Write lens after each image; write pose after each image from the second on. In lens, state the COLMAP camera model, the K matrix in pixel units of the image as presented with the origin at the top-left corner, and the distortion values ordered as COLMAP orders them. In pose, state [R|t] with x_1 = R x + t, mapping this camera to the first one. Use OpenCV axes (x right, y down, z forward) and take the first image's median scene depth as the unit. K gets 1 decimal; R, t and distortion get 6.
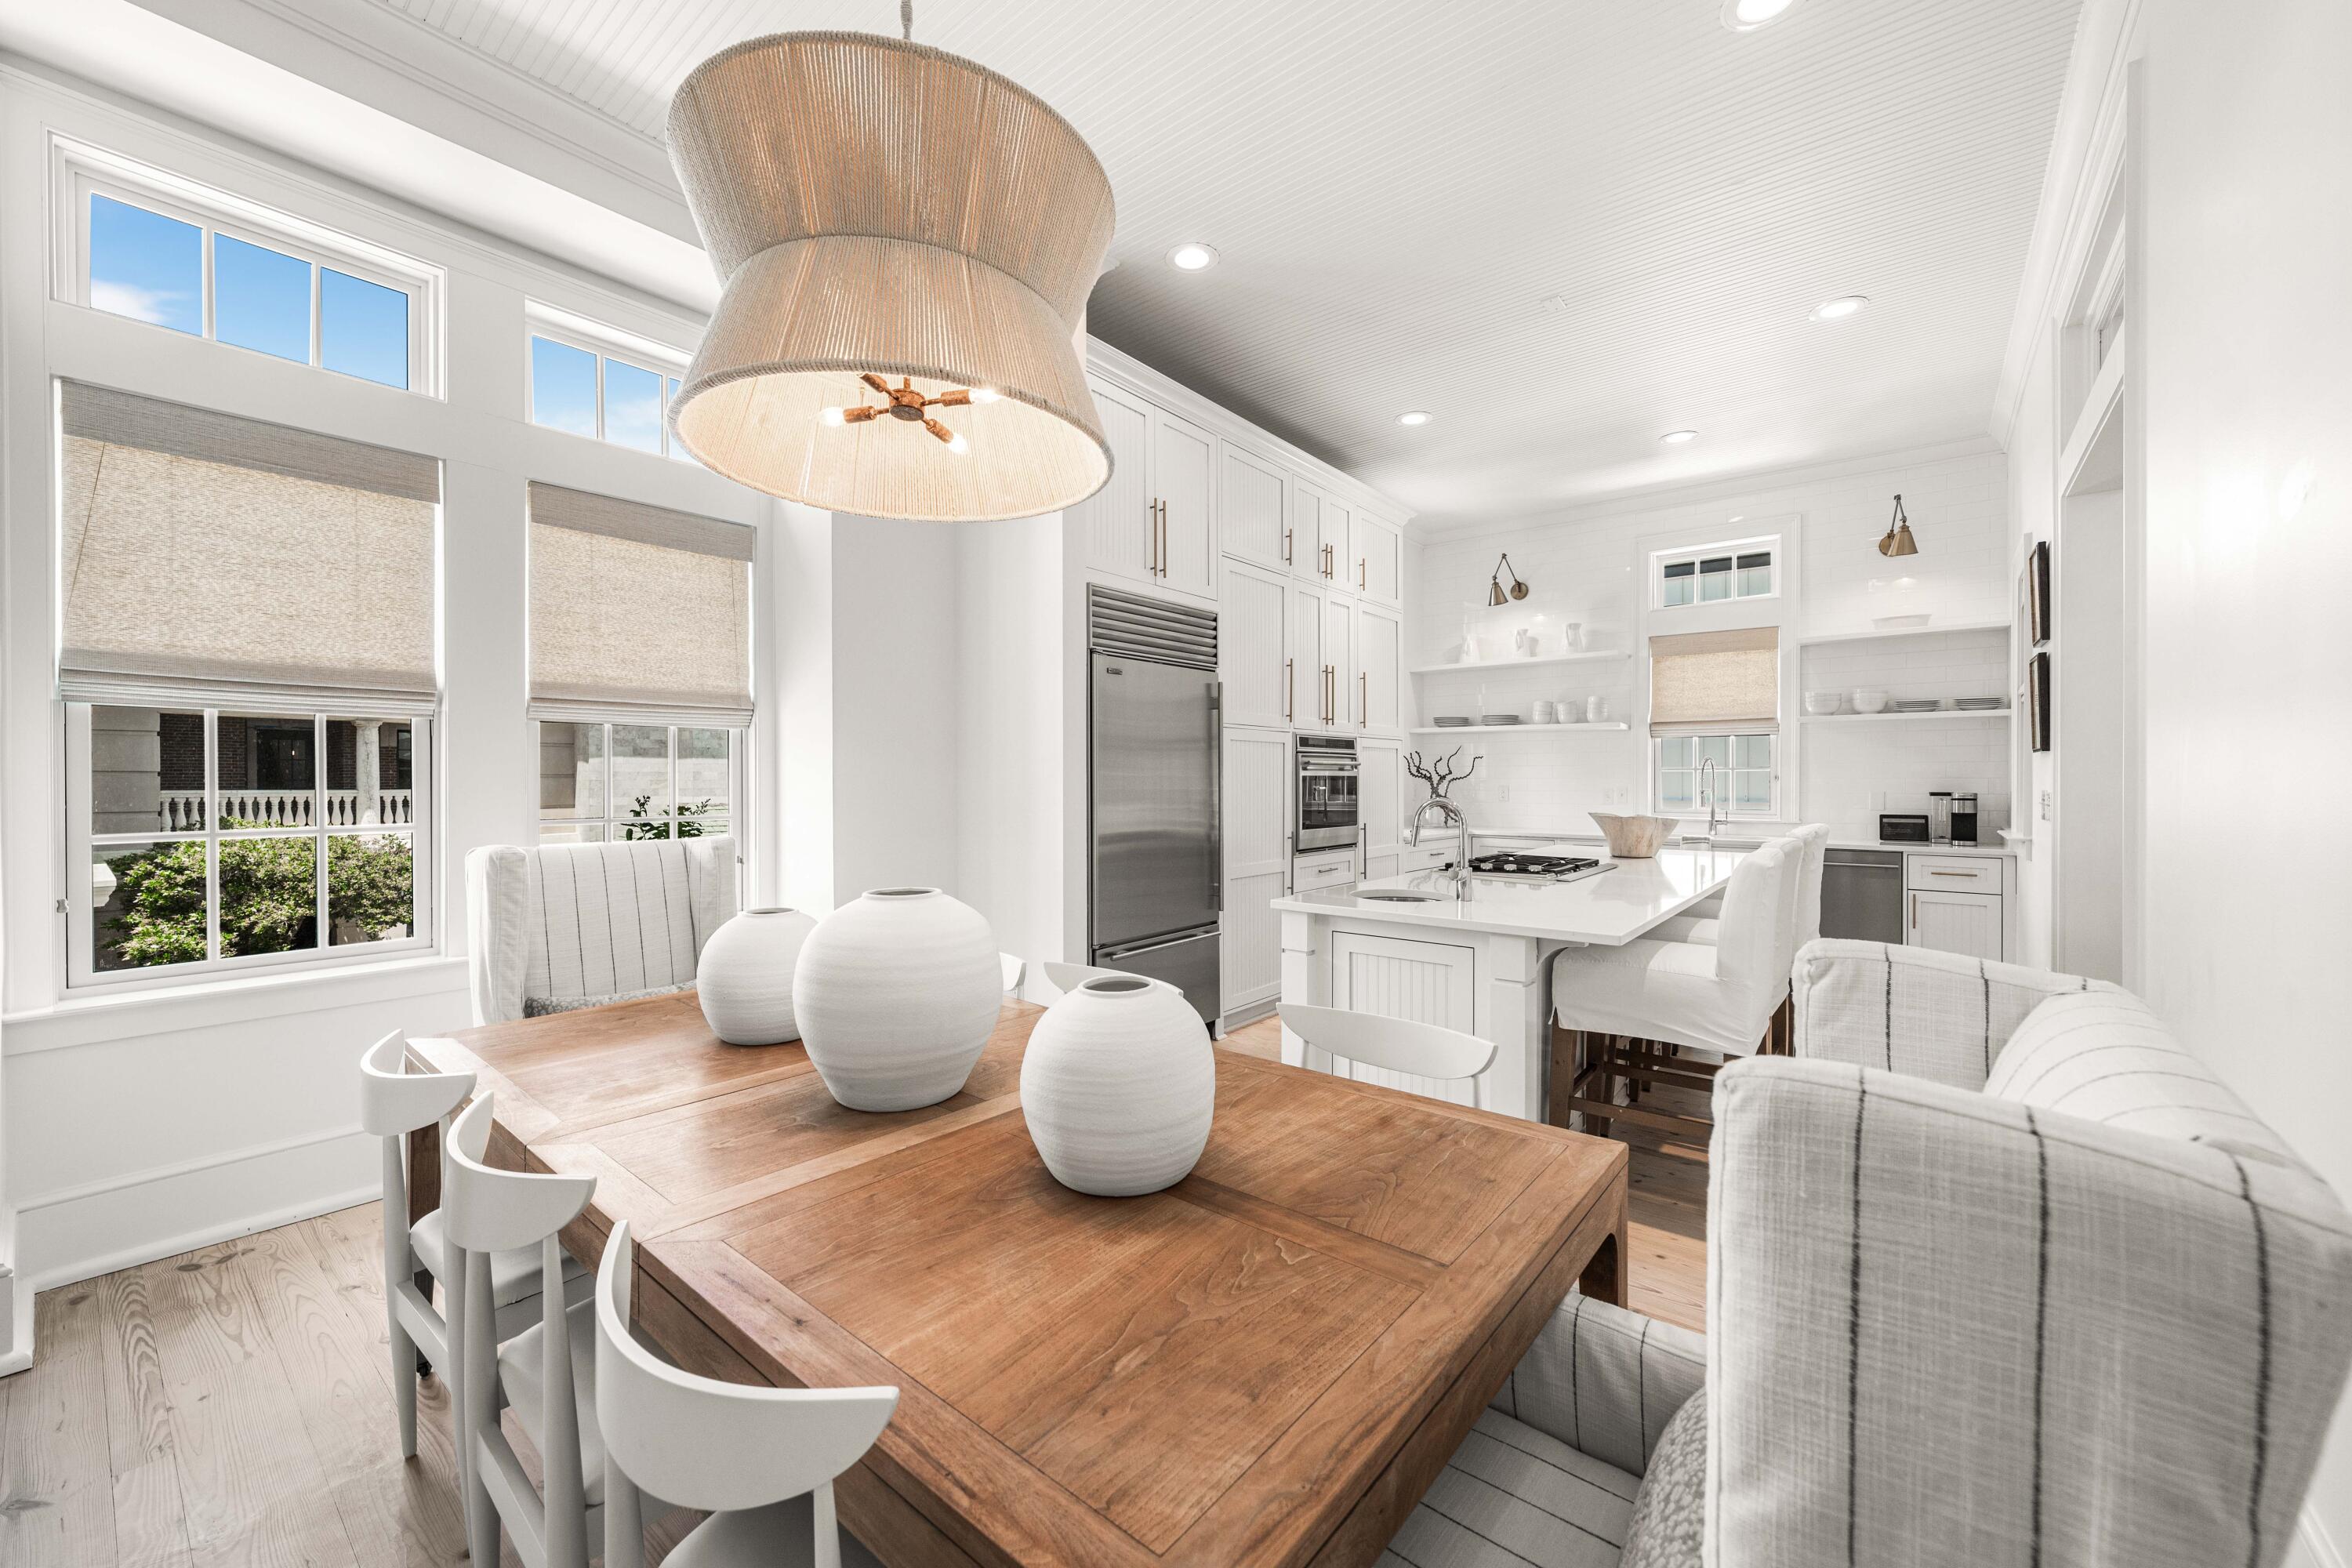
lens RADIAL K [[904.0, 0, 1186.1], [0, 904.0, 777.5], [0, 0, 1]] dist [-0.002632, -0.000051]
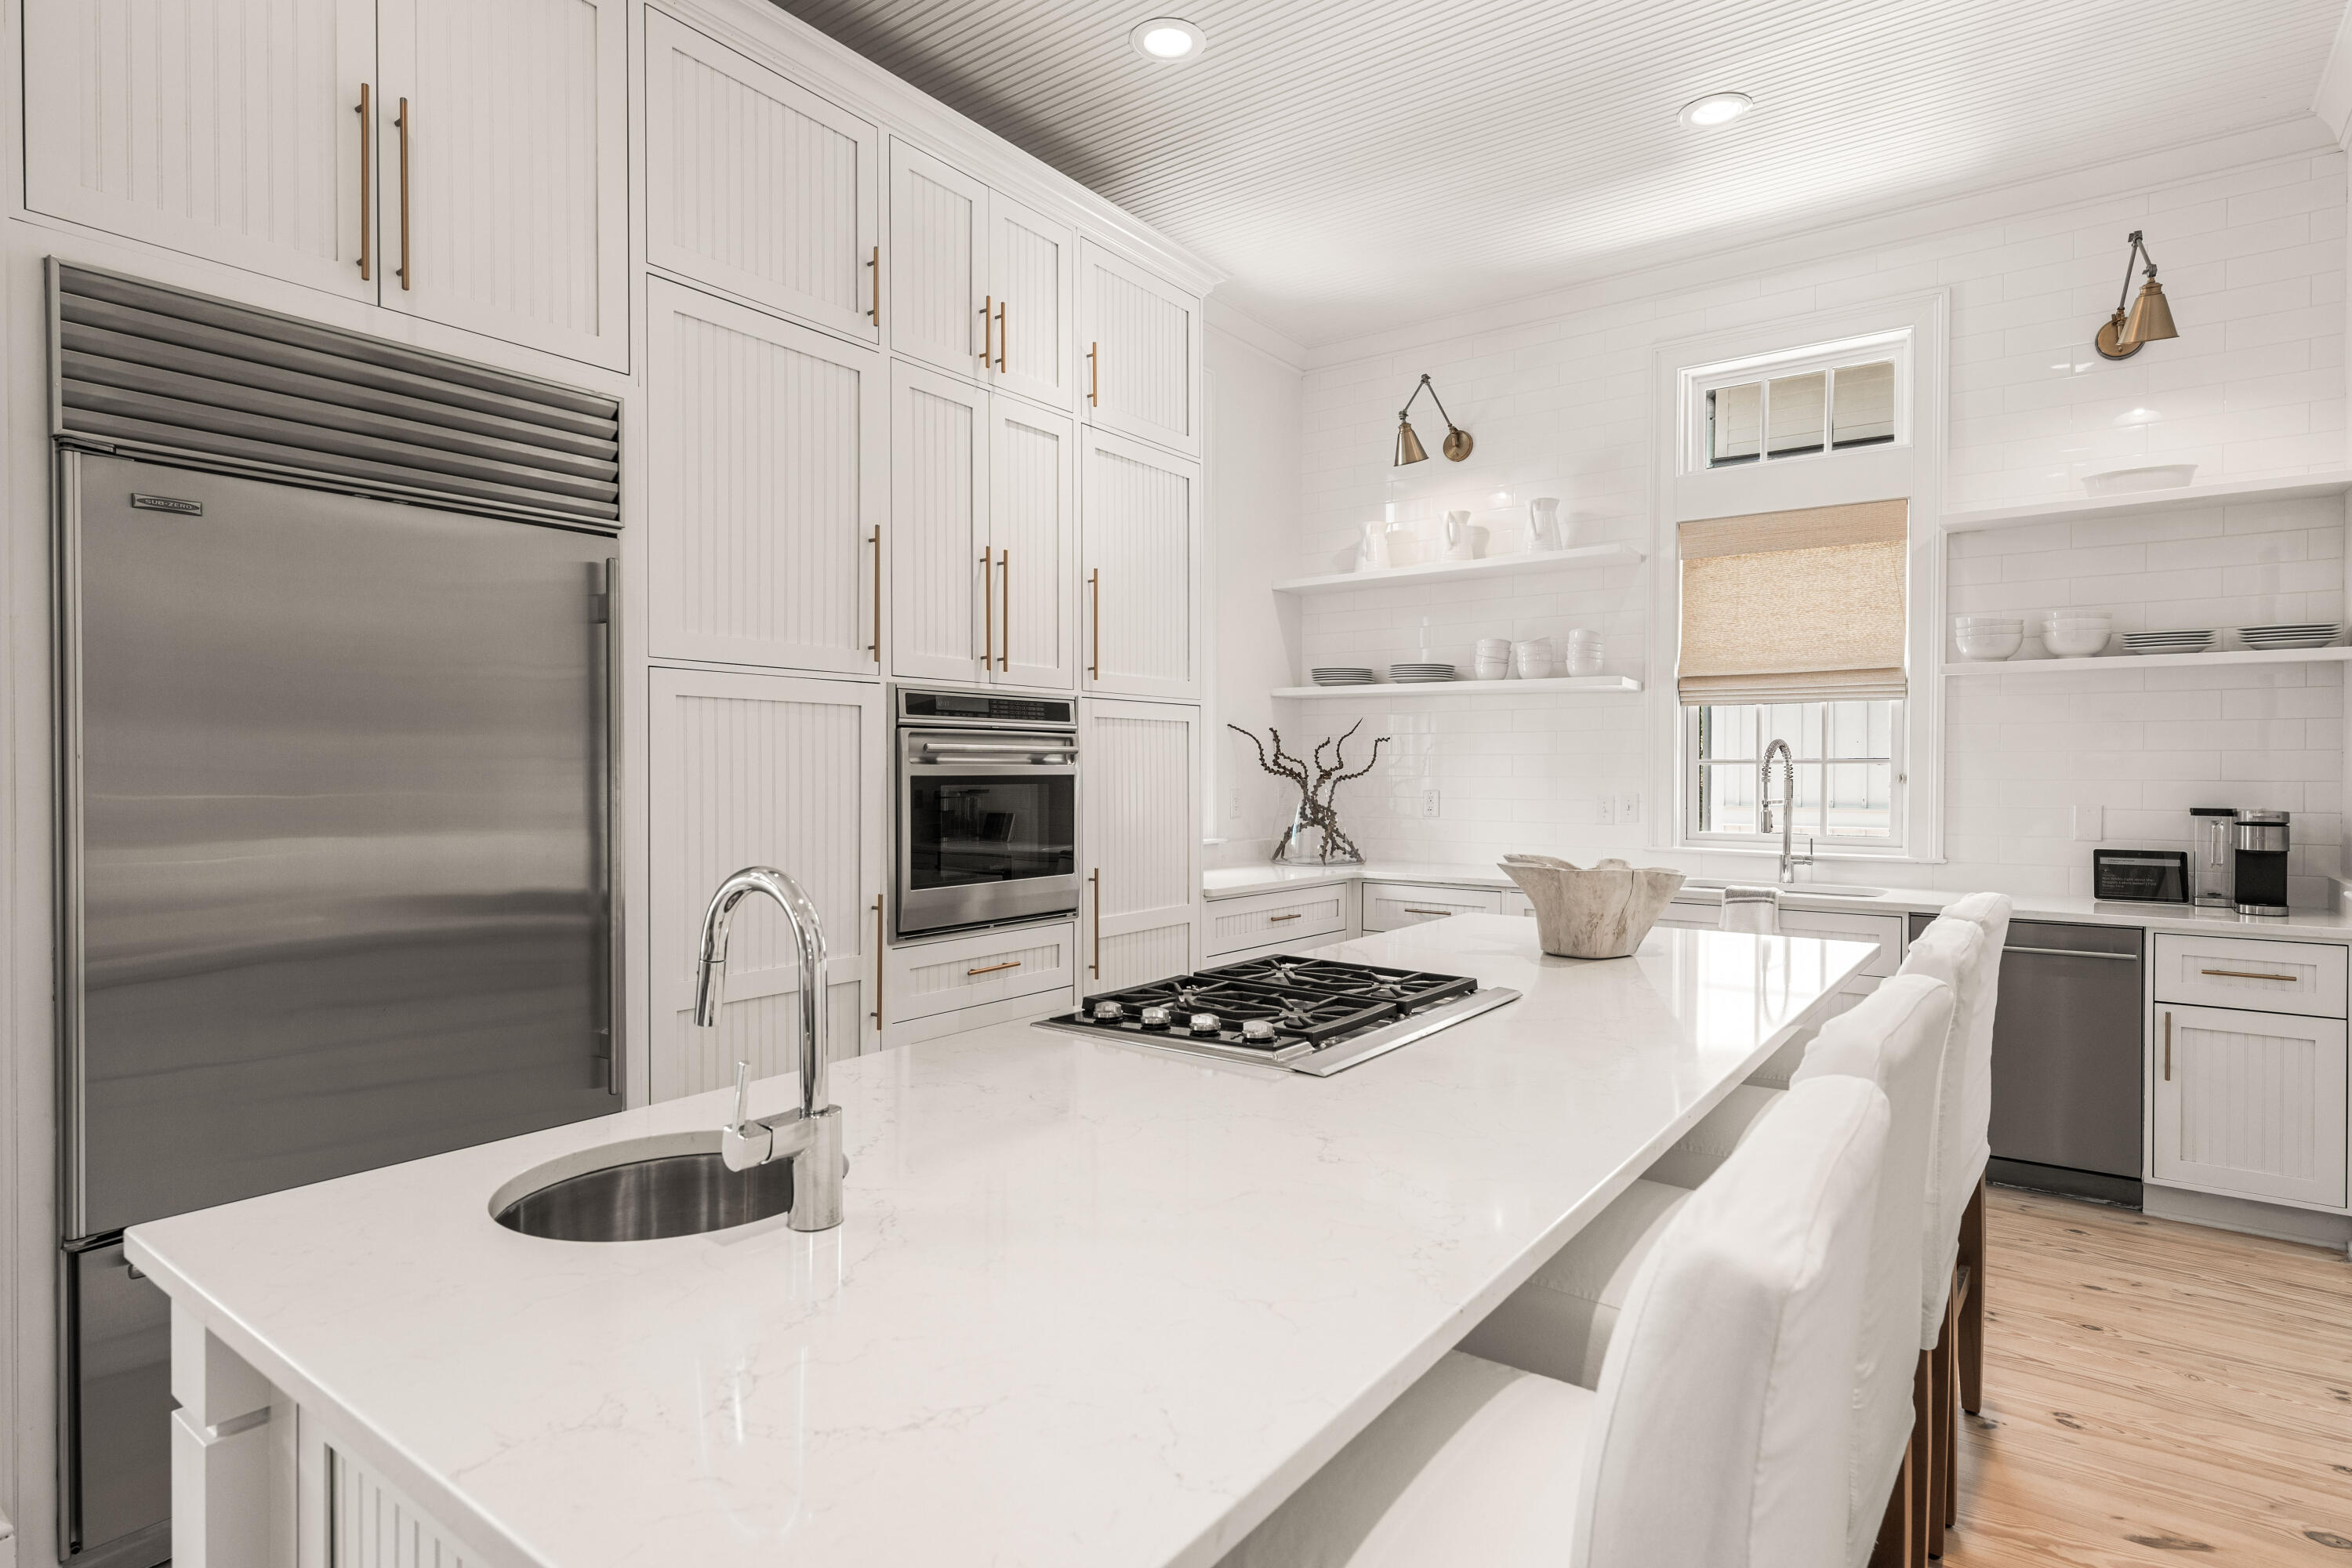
lens RADIAL K [[1199.0, 0, 1173.7], [0, 1199.0, 774.9], [0, 0, 1]] dist [-0.000838, 0.000833]
pose [[0.999657, 0.002222, 0.026077, 0.223670], [-0.002384, 0.999978, 0.006181, -0.005845], [-0.026063, -0.006241, 0.999641, 0.329926]]
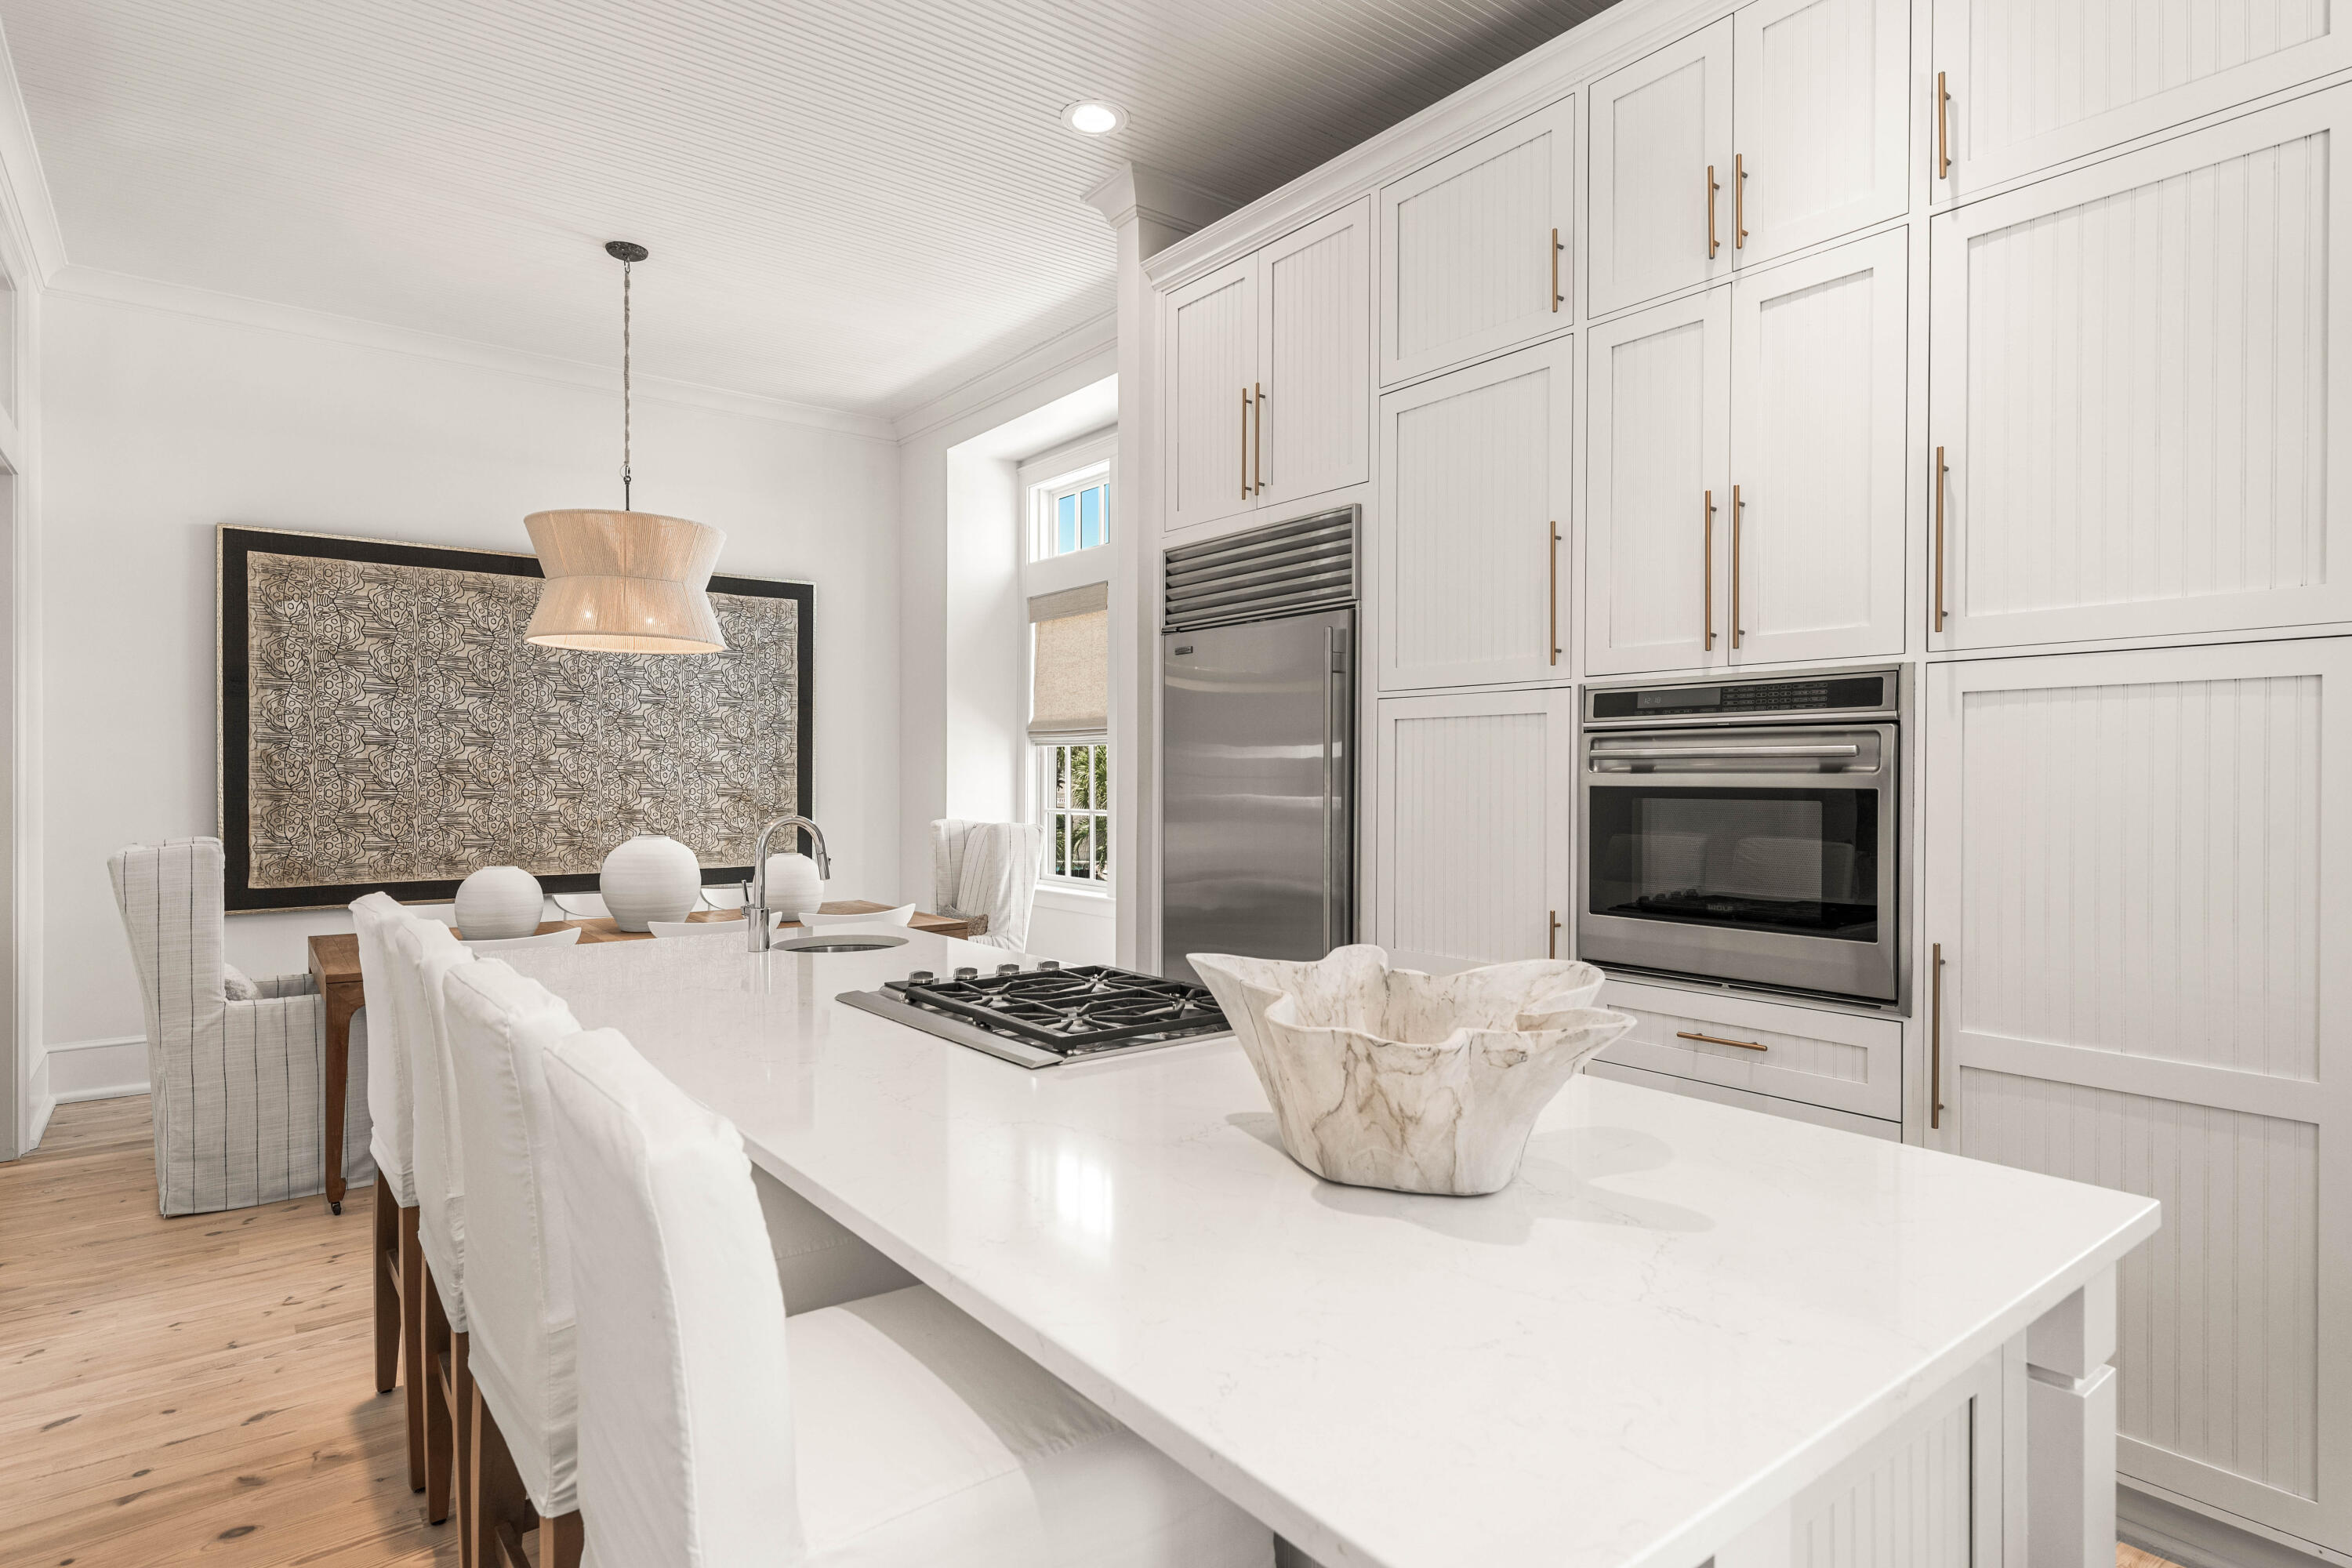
lens RADIAL K [[1257.4, 0, 1179.9], [0, 1257.4, 792.0], [0, 0, 1]] dist [-0.000080, 0.000111]
pose [[-0.236143, 0.009363, -0.971673, 0.669311], [-0.004735, 0.999931, 0.010786, -0.004032], [0.971707, 0.007148, -0.236082, 0.851276]]
